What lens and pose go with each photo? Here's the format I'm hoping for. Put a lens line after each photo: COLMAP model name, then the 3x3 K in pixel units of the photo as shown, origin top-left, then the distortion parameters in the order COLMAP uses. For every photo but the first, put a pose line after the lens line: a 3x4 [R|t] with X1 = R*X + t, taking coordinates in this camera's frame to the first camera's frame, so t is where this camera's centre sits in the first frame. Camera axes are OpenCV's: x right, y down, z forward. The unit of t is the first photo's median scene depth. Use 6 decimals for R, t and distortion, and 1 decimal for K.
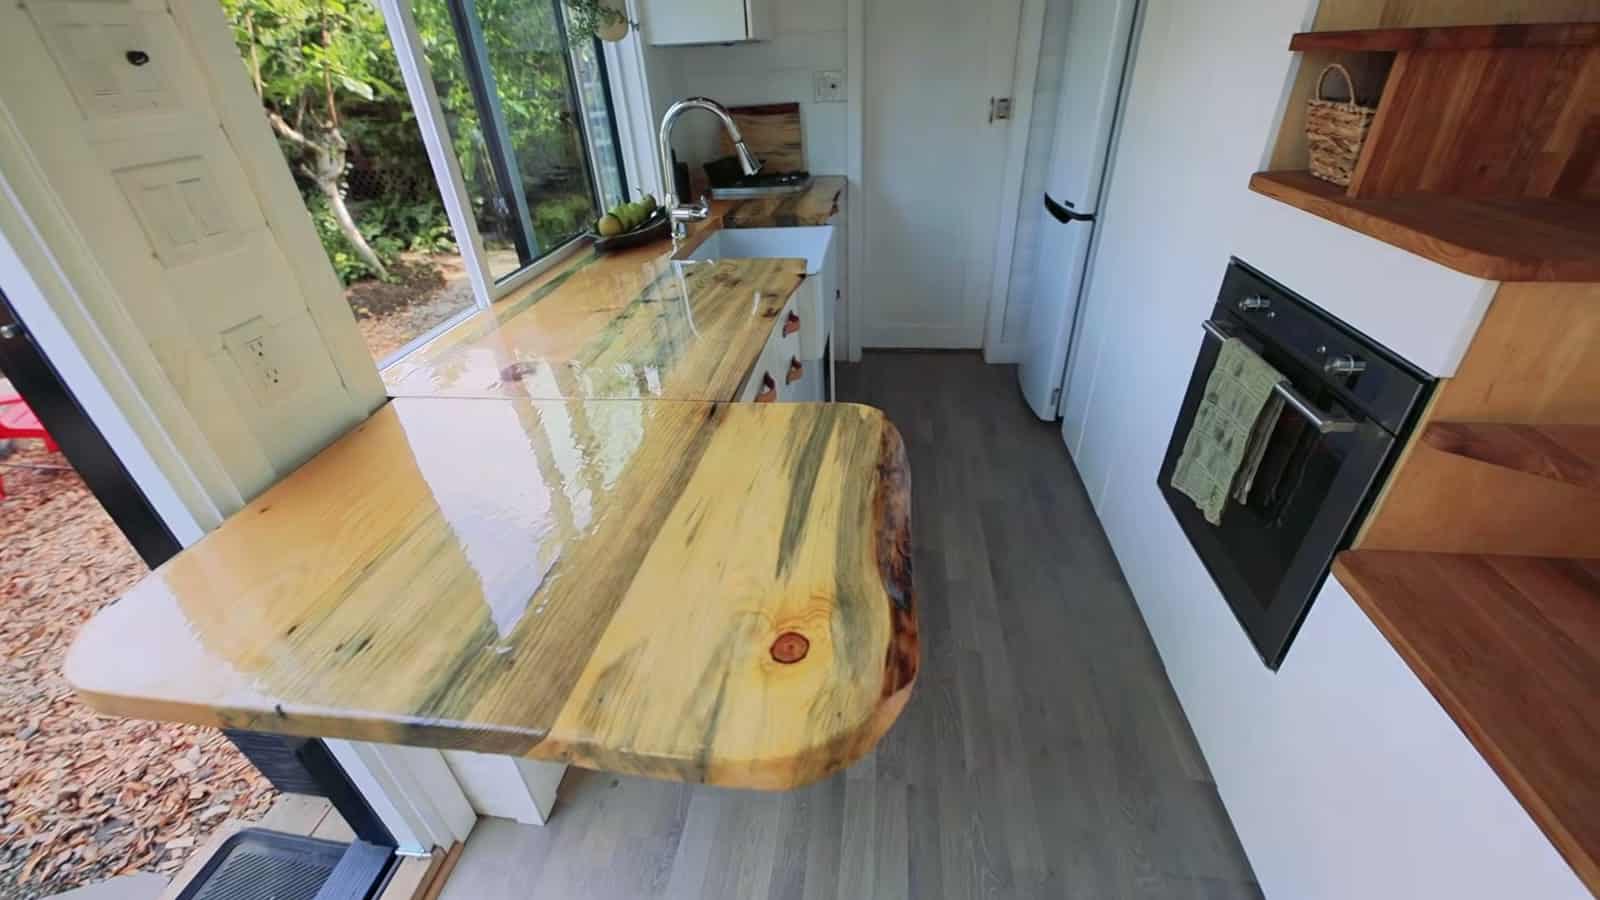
lens RADIAL K [[641.3, 0, 793.6], [0, 641.3, 456.8], [0, 0, 1]] dist [0.022083, -0.012295]
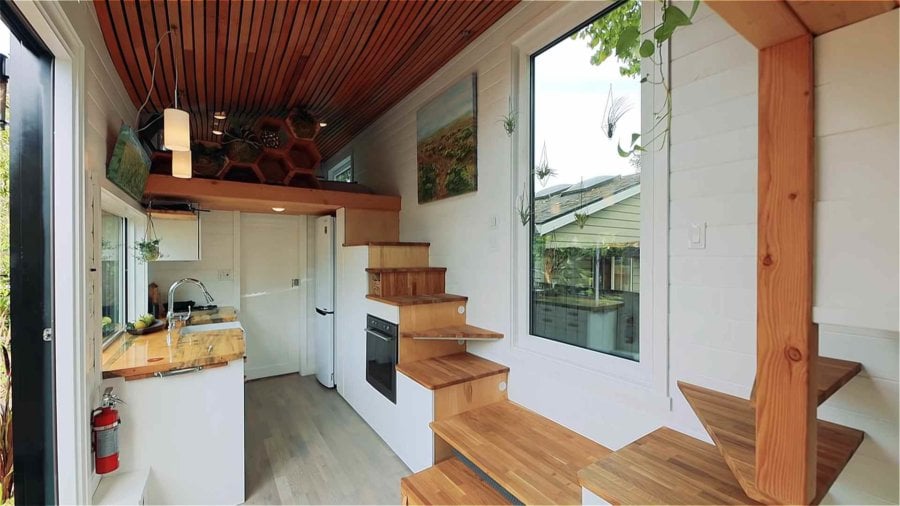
lens RADIAL K [[360.7, 0, 446.4], [0, 360.7, 256.8], [0, 0, 1]] dist [0.022083, -0.012295]
pose [[0.759789, 0.039801, 0.648951, -0.261969], [0.314195, 0.851363, -0.420074, 0.301793], [-0.569212, 0.523065, 0.634351, -0.552539]]
